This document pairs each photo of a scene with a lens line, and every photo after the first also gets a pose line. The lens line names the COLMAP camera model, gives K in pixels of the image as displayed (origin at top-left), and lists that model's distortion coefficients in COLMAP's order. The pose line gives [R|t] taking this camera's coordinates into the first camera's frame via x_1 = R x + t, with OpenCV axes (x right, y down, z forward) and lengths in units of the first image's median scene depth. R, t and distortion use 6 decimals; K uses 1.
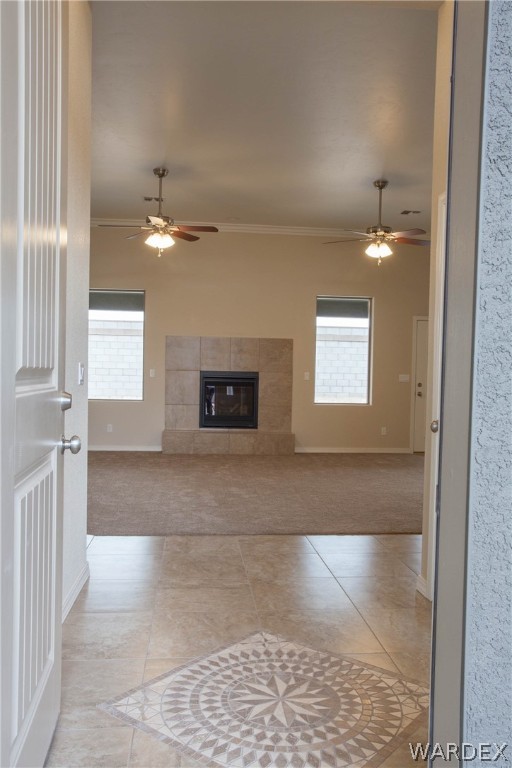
lens RADIAL K [[631.5, 0, 262.5], [0, 631.5, 403.0], [0, 0, 1]] dist [-0.003321, 0.005020]
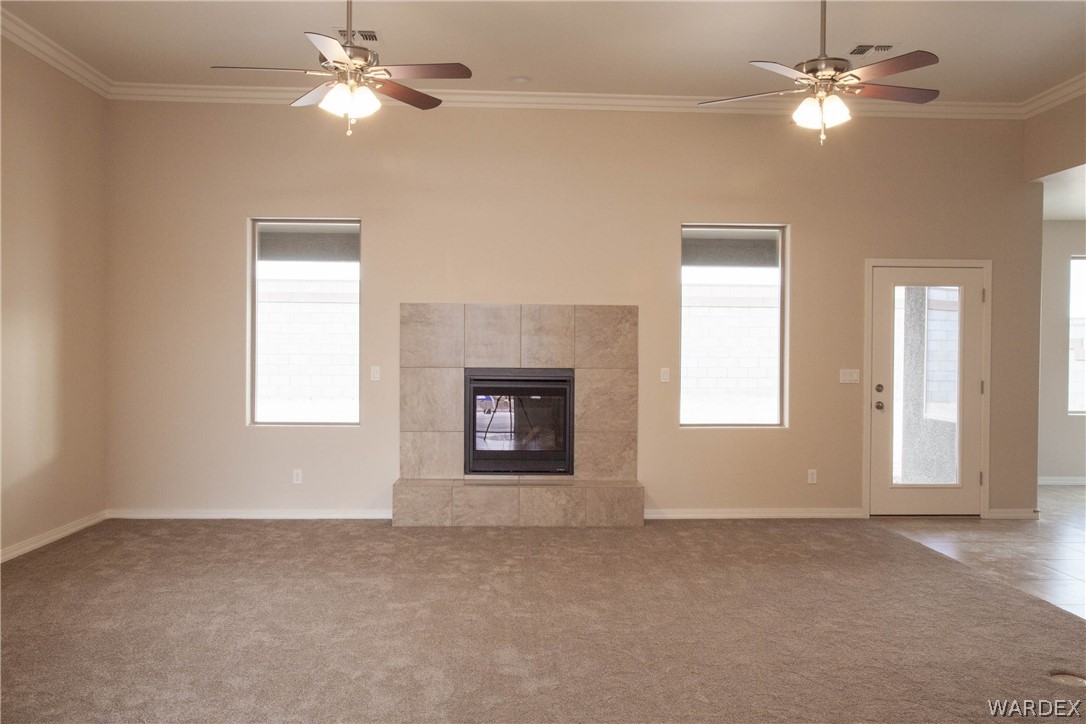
lens RADIAL K [[892.9, 0, 544.8], [0, 892.9, 358.4], [0, 0, 1]] dist [-0.003321, 0.005020]
pose [[0.998346, -0.012220, -0.056184, 0.011730], [0.009750, 0.998983, -0.044024, -0.024876], [0.056665, 0.043403, 0.997449, 0.248148]]
